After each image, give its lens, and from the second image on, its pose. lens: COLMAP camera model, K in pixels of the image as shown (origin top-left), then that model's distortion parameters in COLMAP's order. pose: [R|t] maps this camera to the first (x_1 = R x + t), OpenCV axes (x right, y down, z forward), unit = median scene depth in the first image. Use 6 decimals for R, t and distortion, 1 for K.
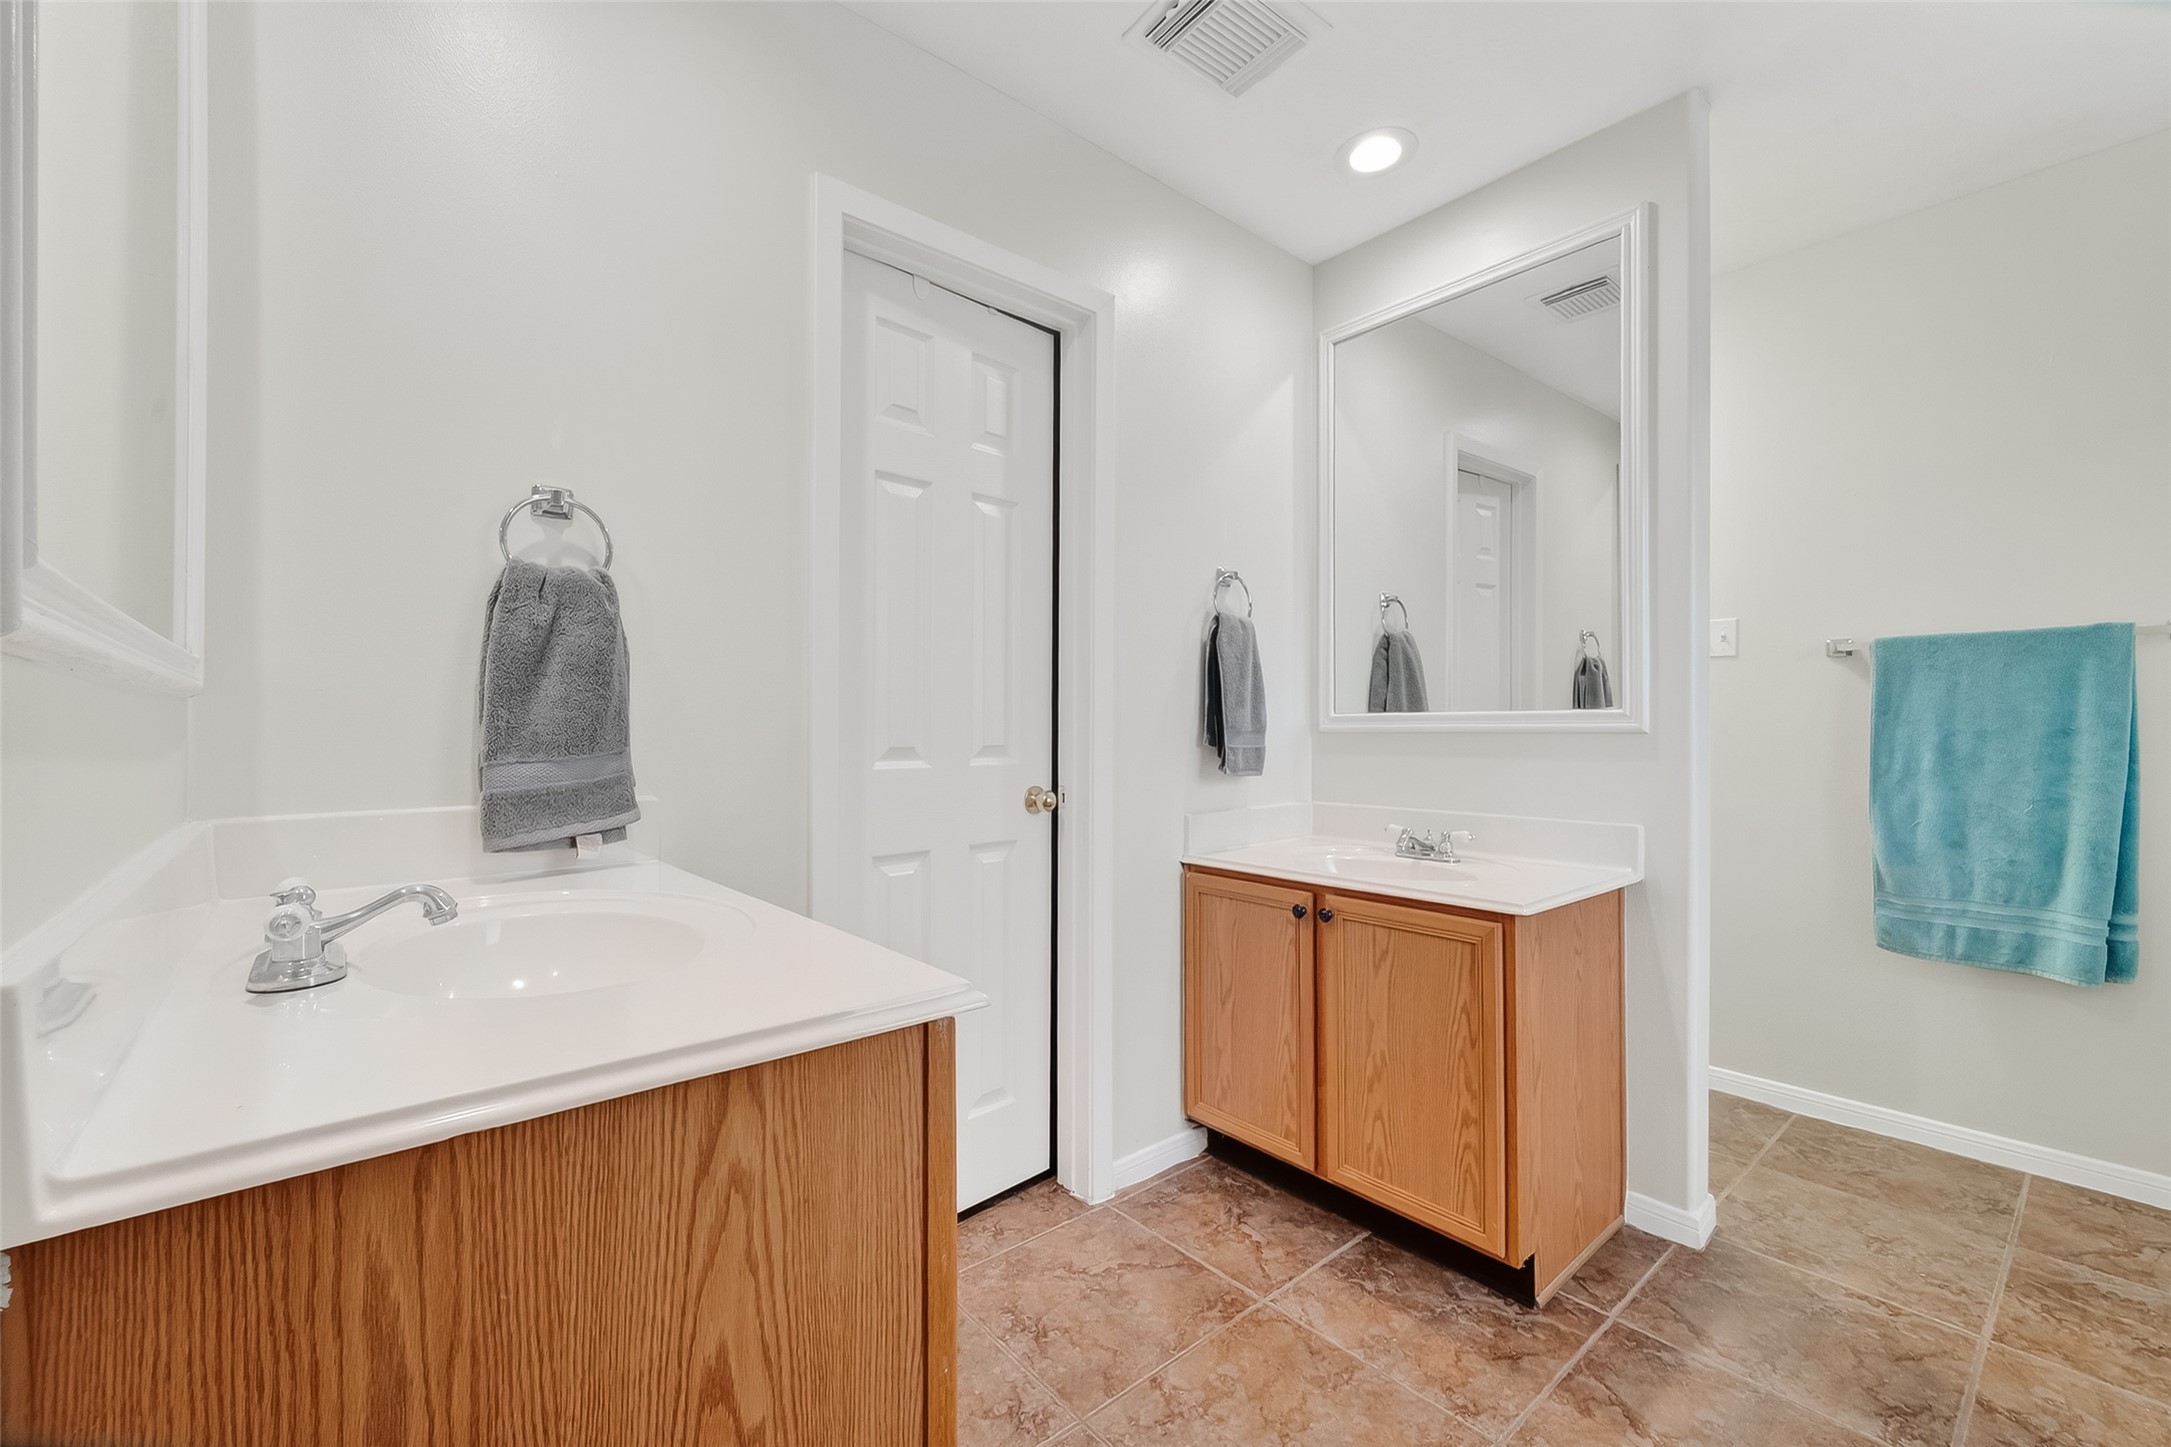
lens RADIAL K [[884.6, 0, 1102.2], [0, 884.6, 722.7], [0, 0, 1]] dist [0.005896, -0.000357]
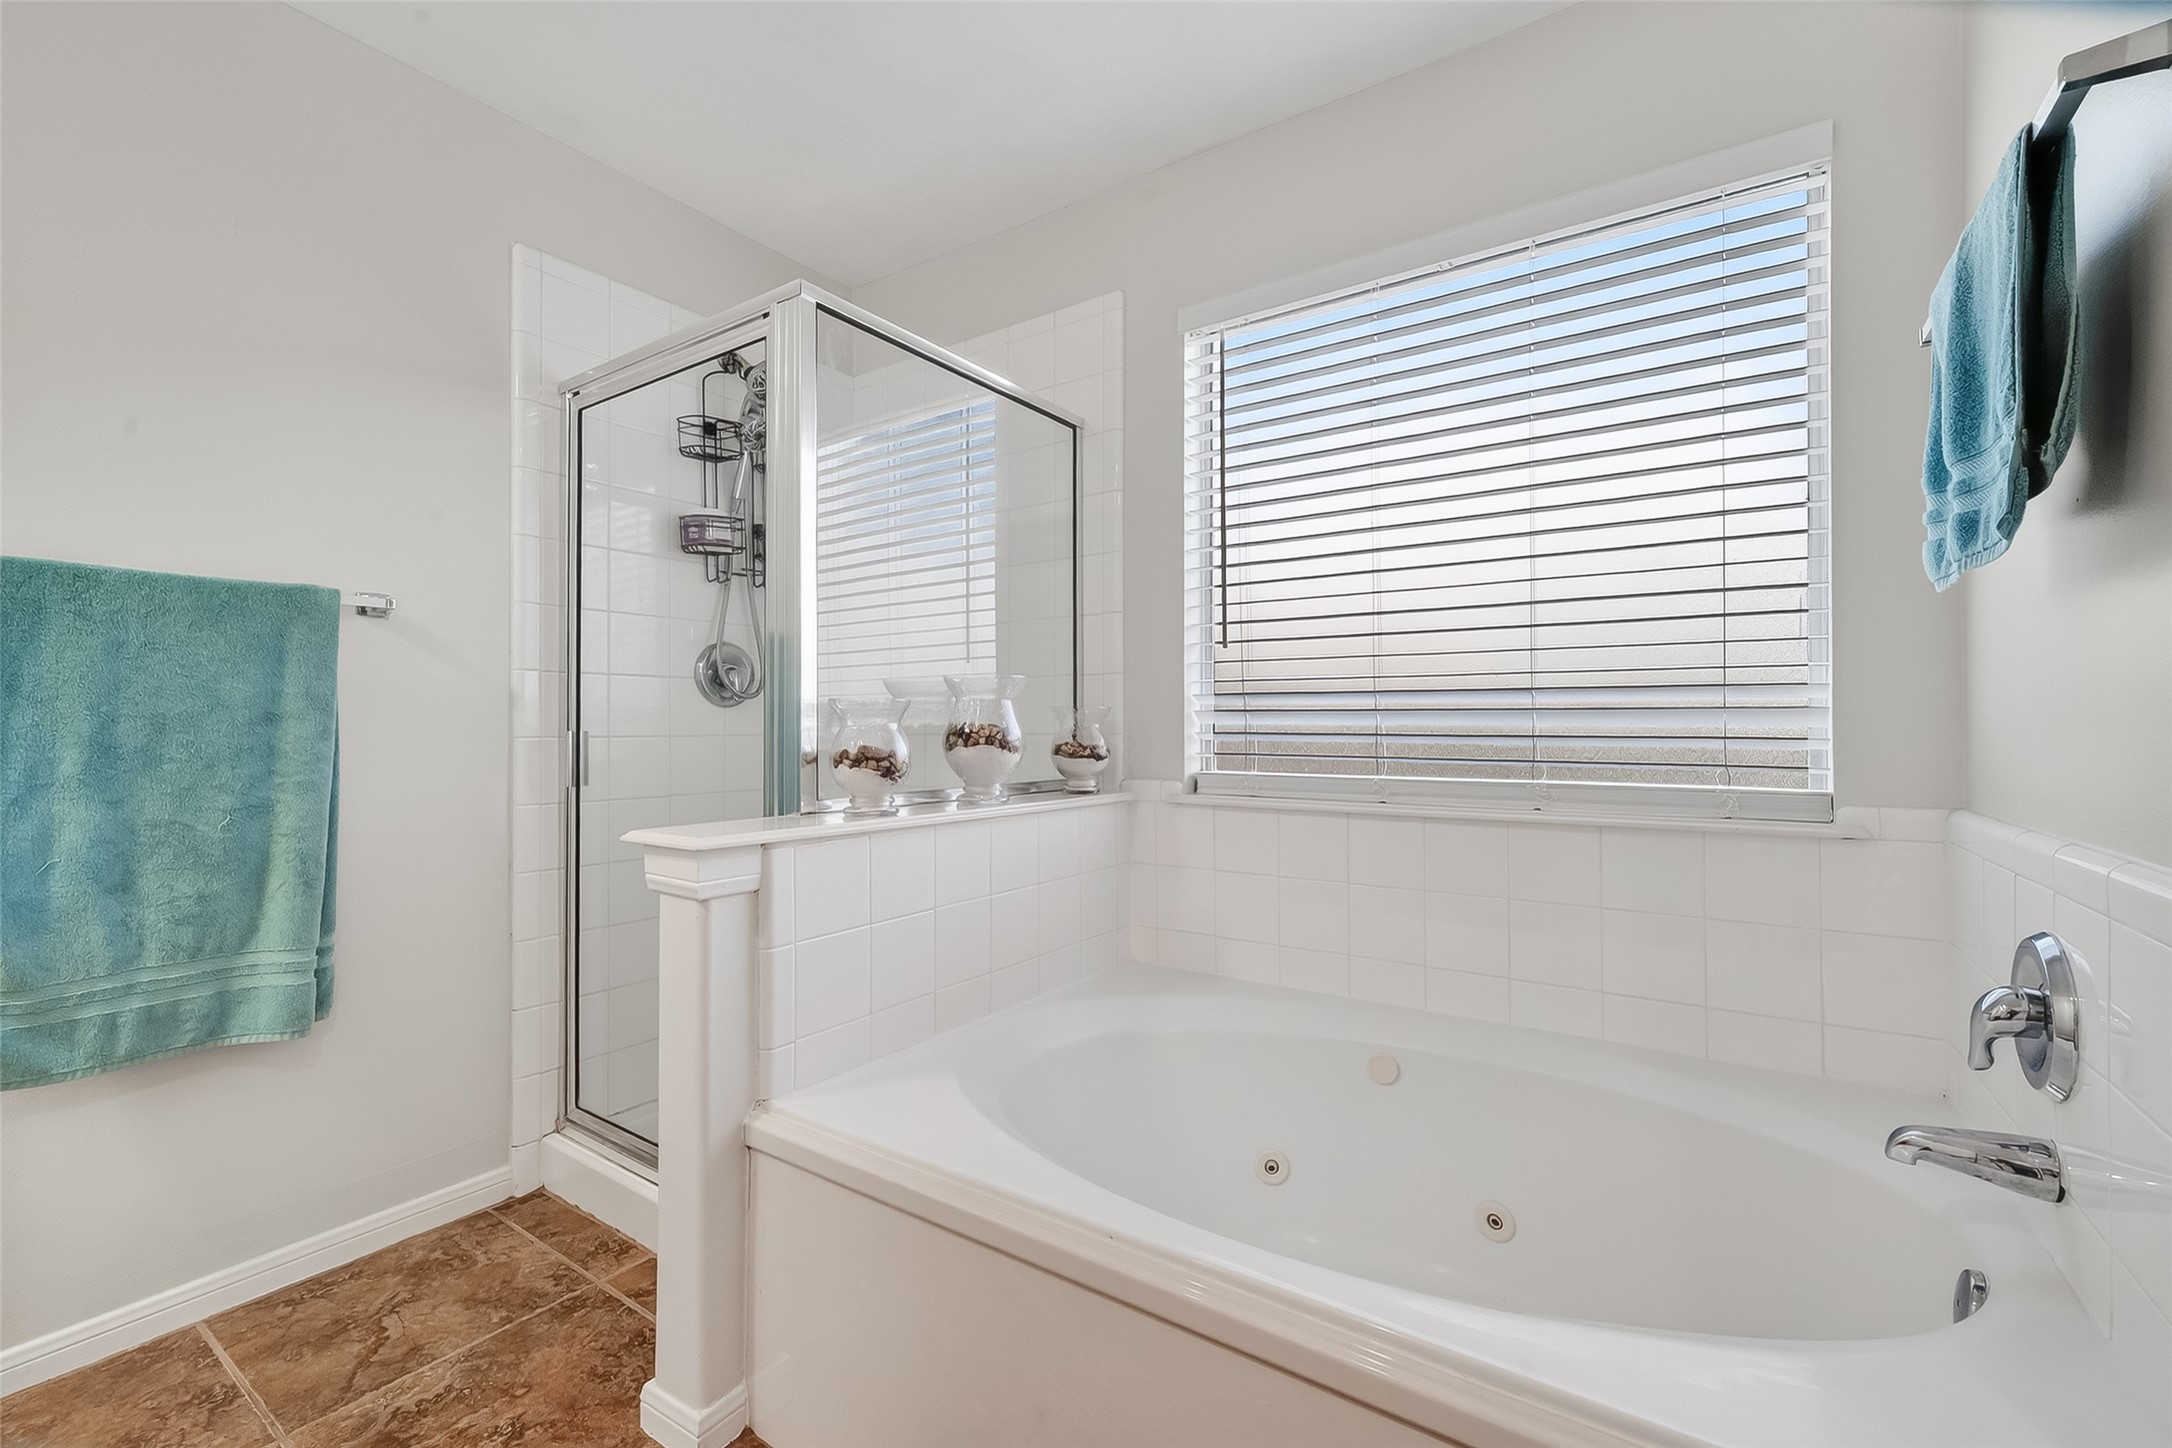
lens RADIAL K [[885.0, 0, 1102.7], [0, 885.0, 723.2], [0, 0, 1]] dist [0.005896, -0.000357]
pose [[-0.250890, 0.007244, 0.967988, 0.144452], [-0.002074, 0.999966, -0.008021, 0.019615], [-0.968013, -0.004020, -0.250867, 0.474332]]
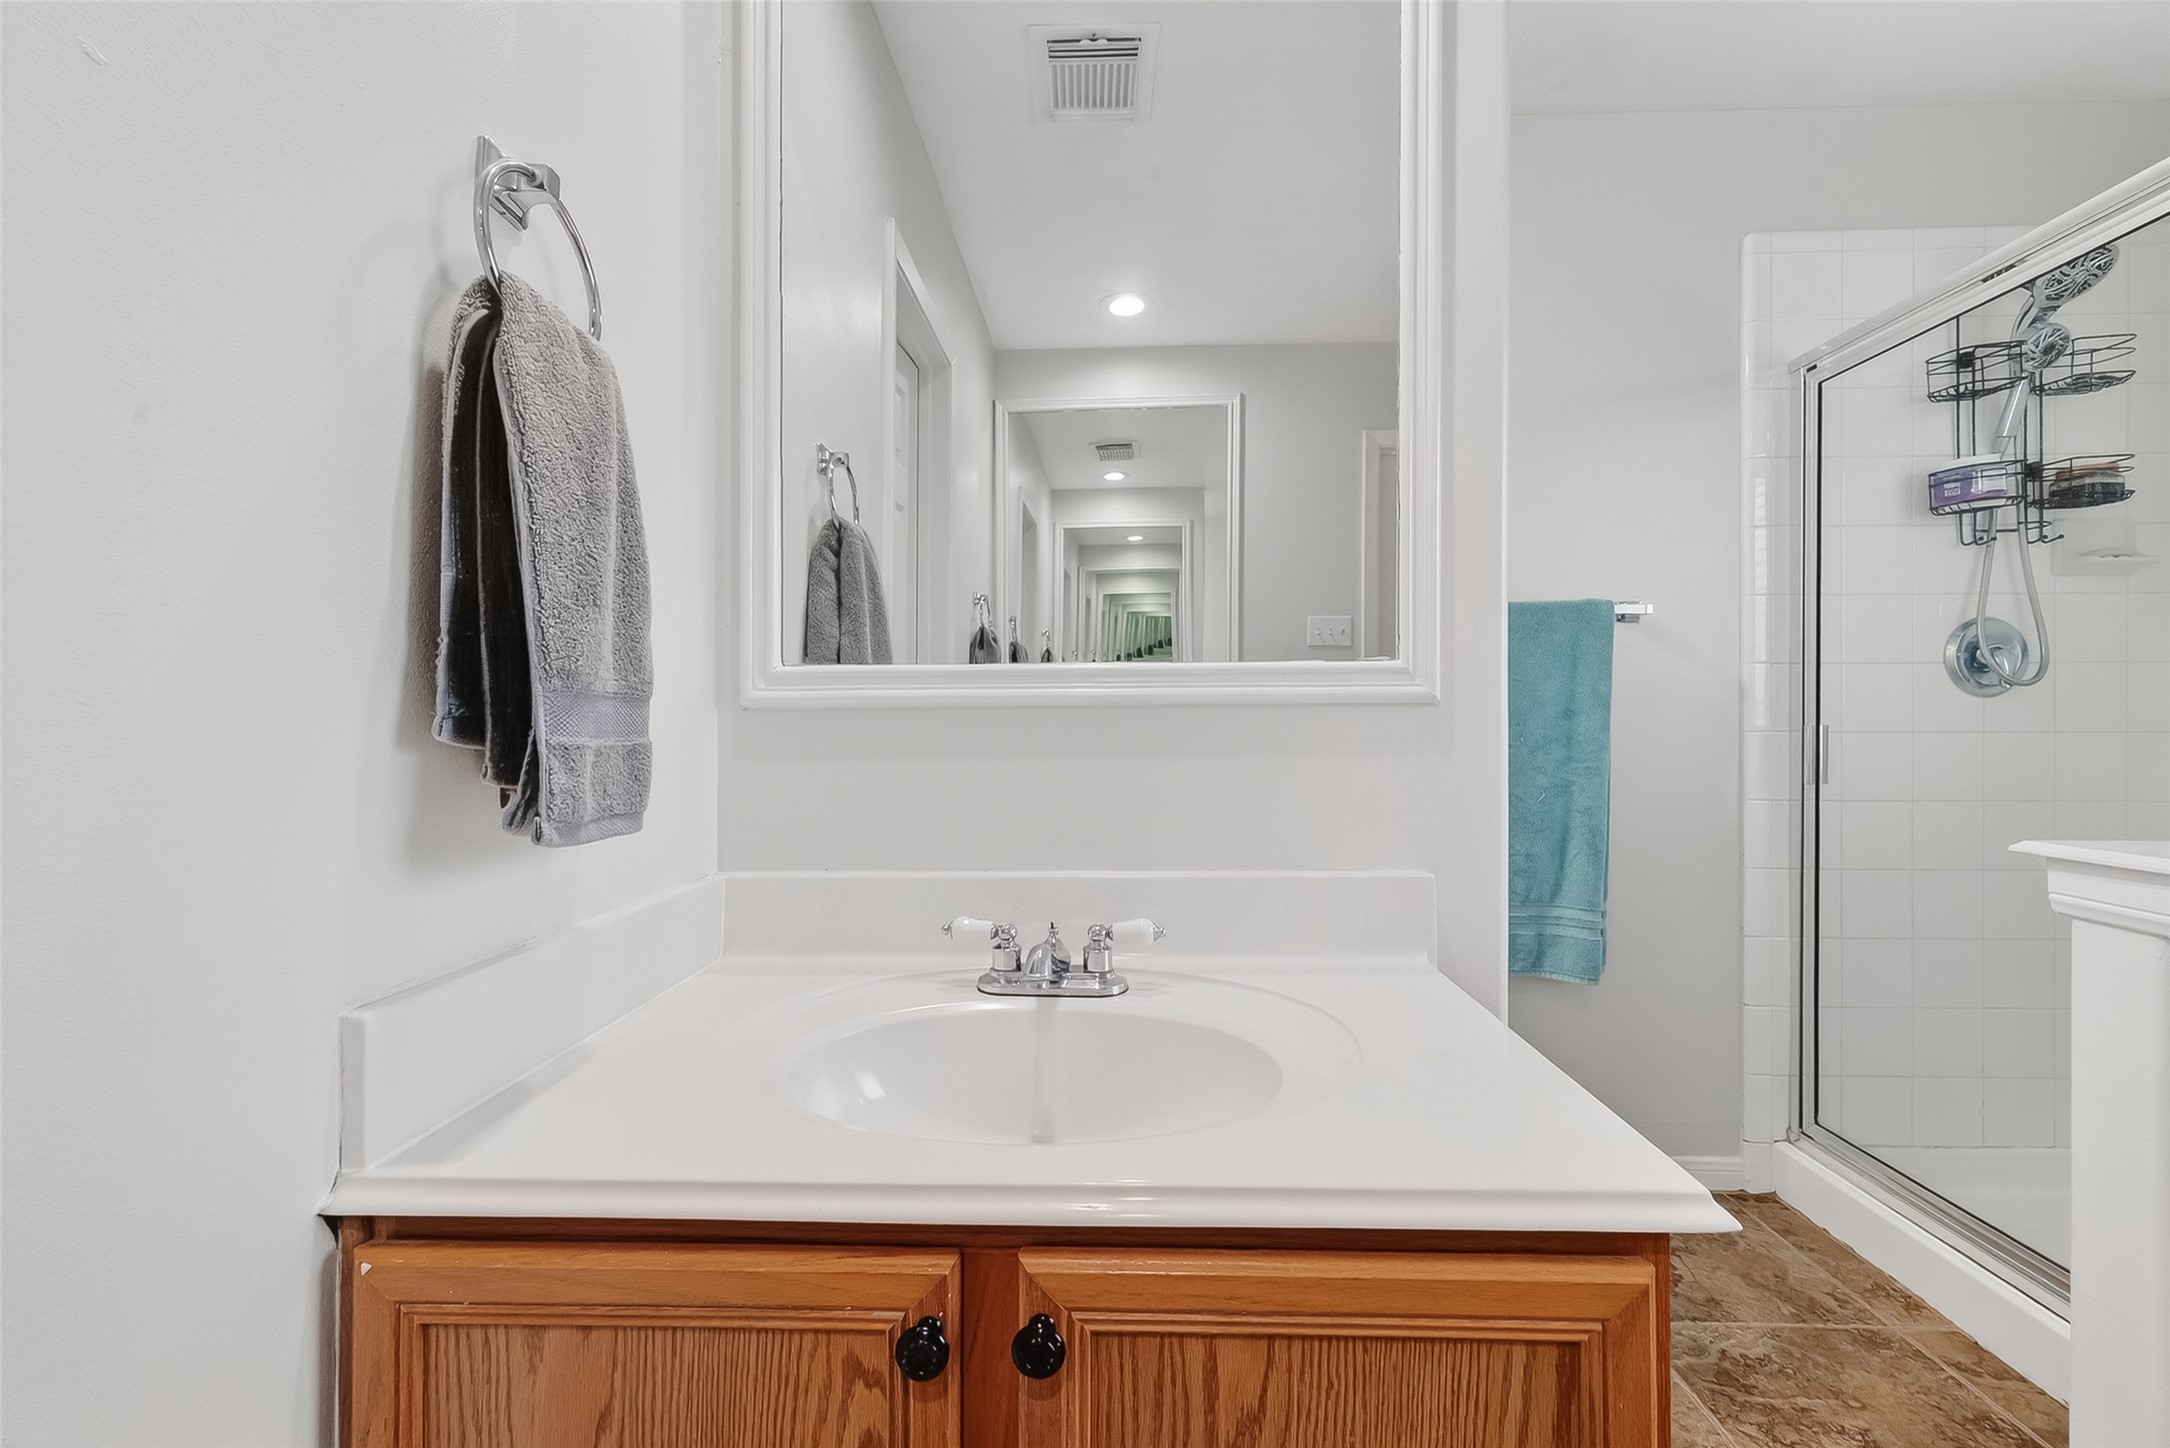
lens RADIAL K [[939.3, 0, 1136.7], [0, 939.3, 720.7], [0, 0, 1]] dist [0.000373, 0.000126]
pose [[0.668913, 0.002133, 0.743338, 0.045482], [-0.002444, 0.999997, -0.000671, 0.019538], [-0.743337, -0.001368, 0.668916, 0.652274]]
